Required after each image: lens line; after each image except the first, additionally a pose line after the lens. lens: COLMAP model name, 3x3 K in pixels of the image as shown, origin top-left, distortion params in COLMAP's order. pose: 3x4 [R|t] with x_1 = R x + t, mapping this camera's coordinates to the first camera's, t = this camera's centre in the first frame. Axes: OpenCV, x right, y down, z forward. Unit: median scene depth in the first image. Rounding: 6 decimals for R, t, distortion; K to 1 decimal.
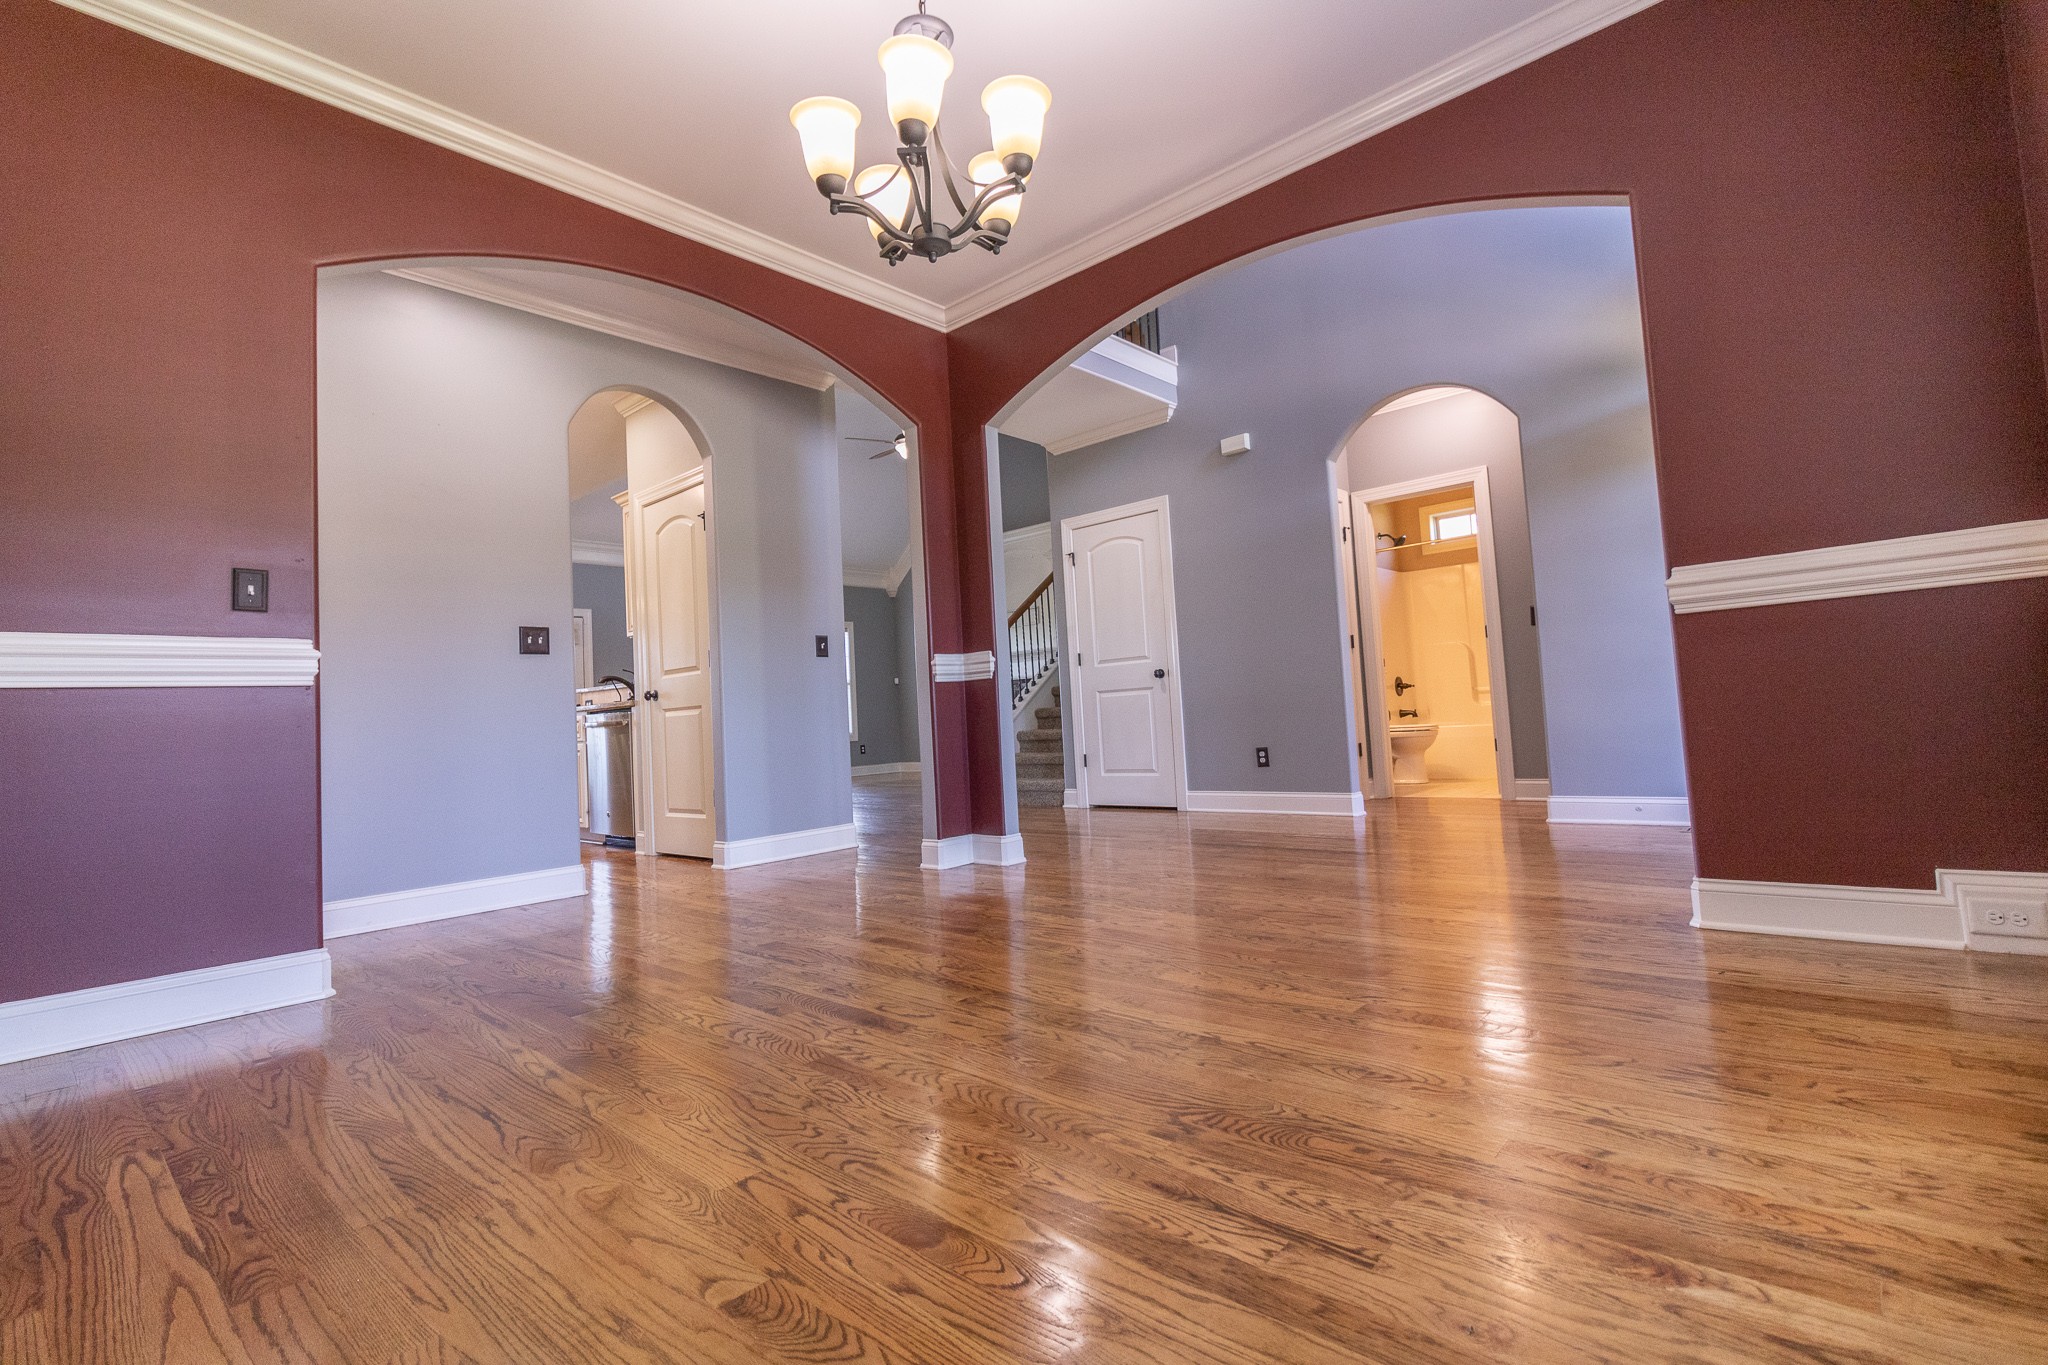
lens RADIAL K [[942.6, 0, 1017.2], [0, 942.6, 676.7], [0, 0, 1]] dist [-0.001381, 0.000299]
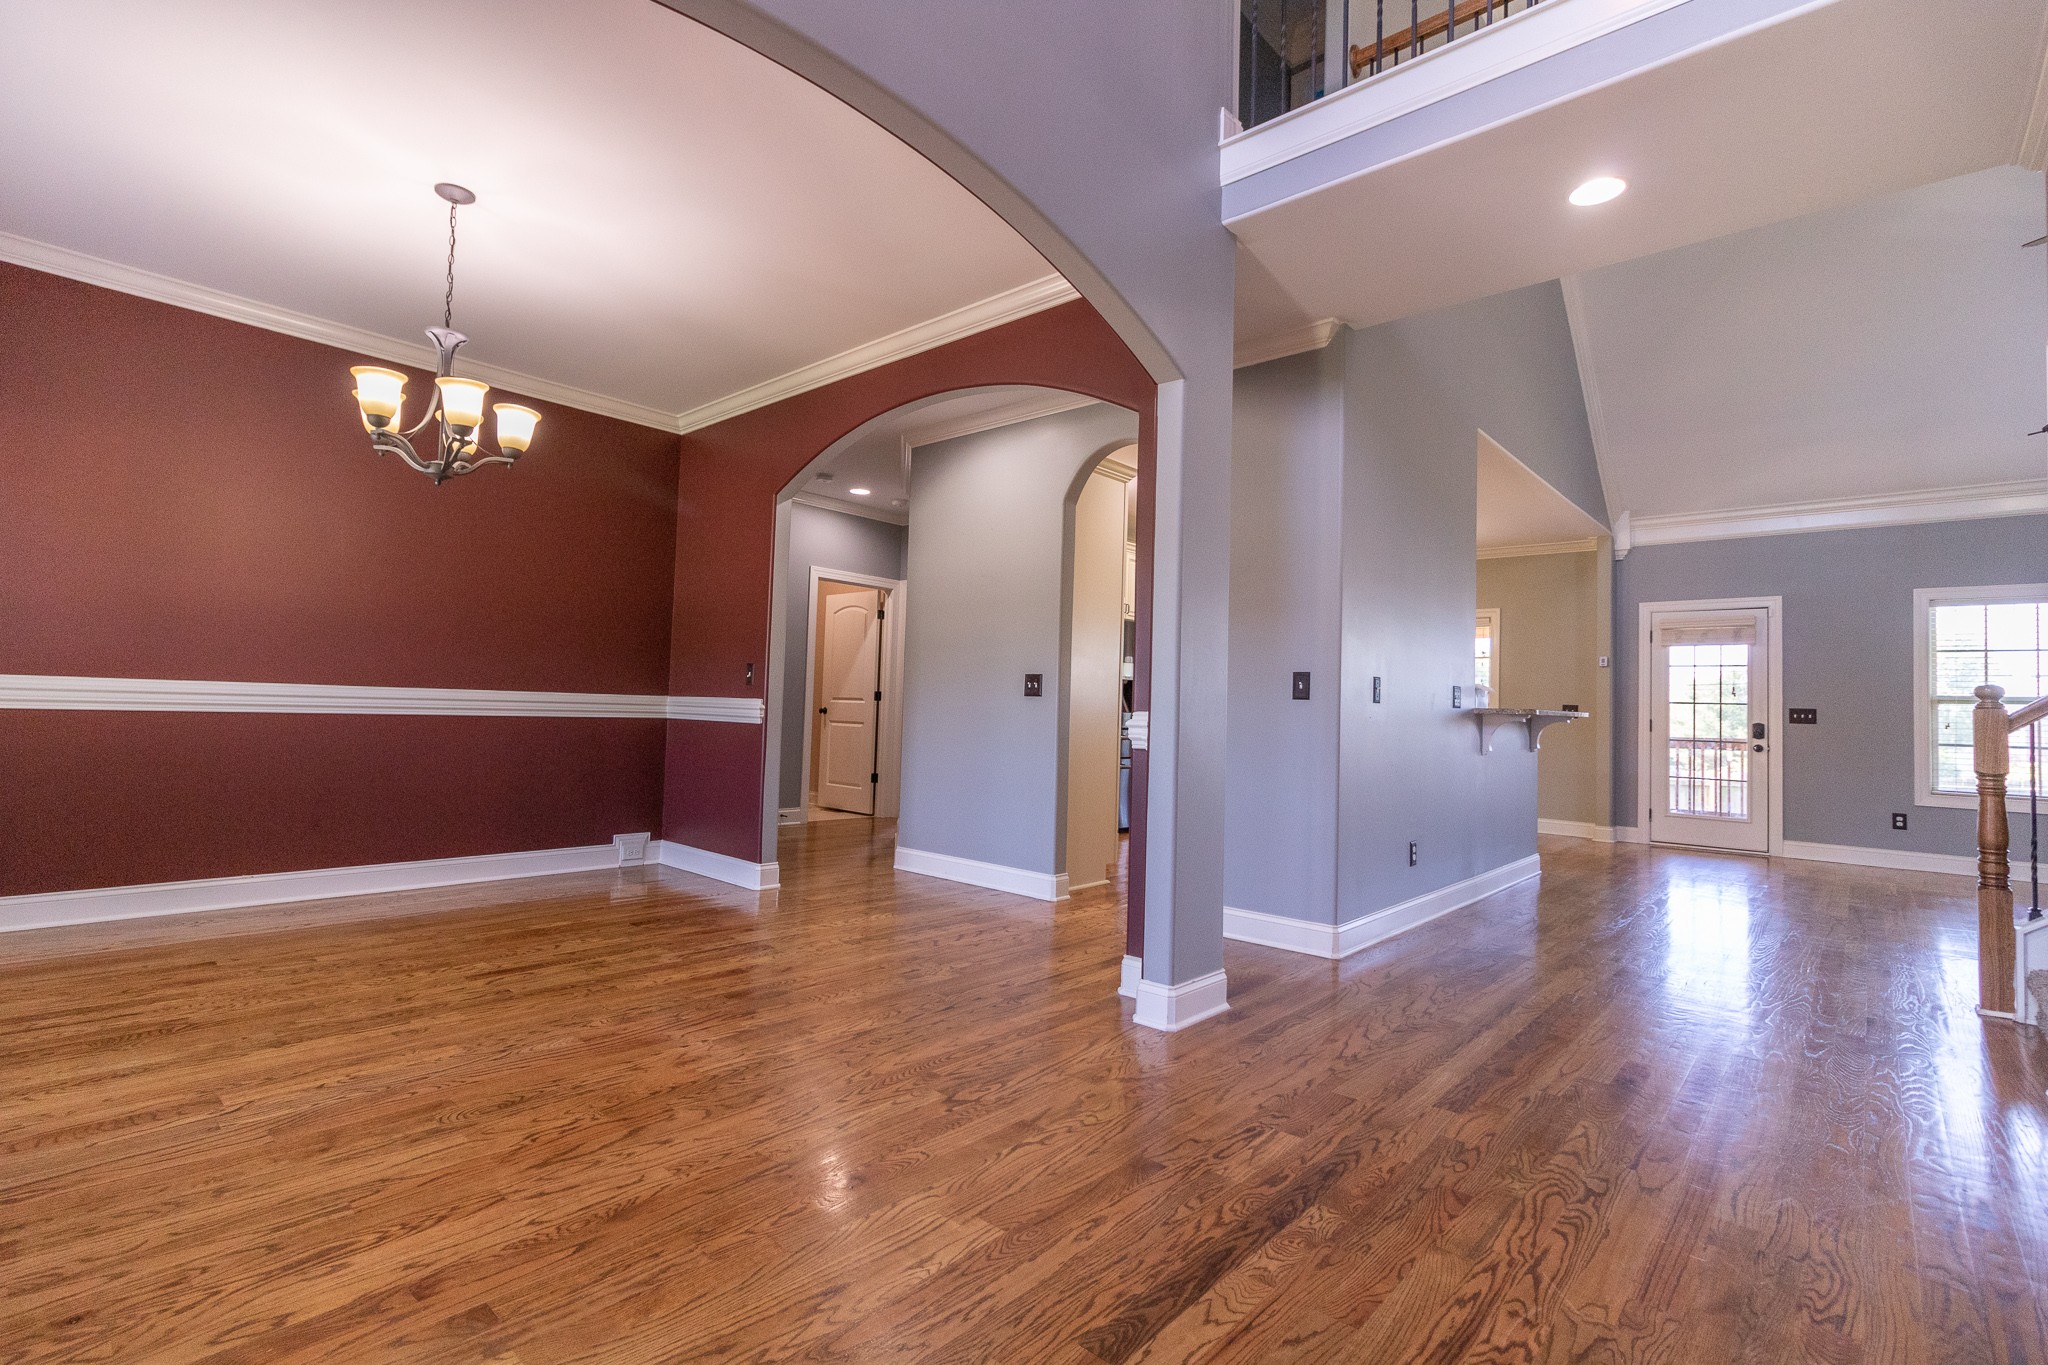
lens RADIAL K [[942.6, 0, 1012.7], [0, 942.6, 669.2], [0, 0, 1]] dist [-0.001381, 0.000299]
pose [[-0.007074, 0.012169, -0.999901, 0.891109], [0.012464, 0.999849, 0.012080, -0.090920], [0.999897, -0.012377, -0.007225, 1.195547]]
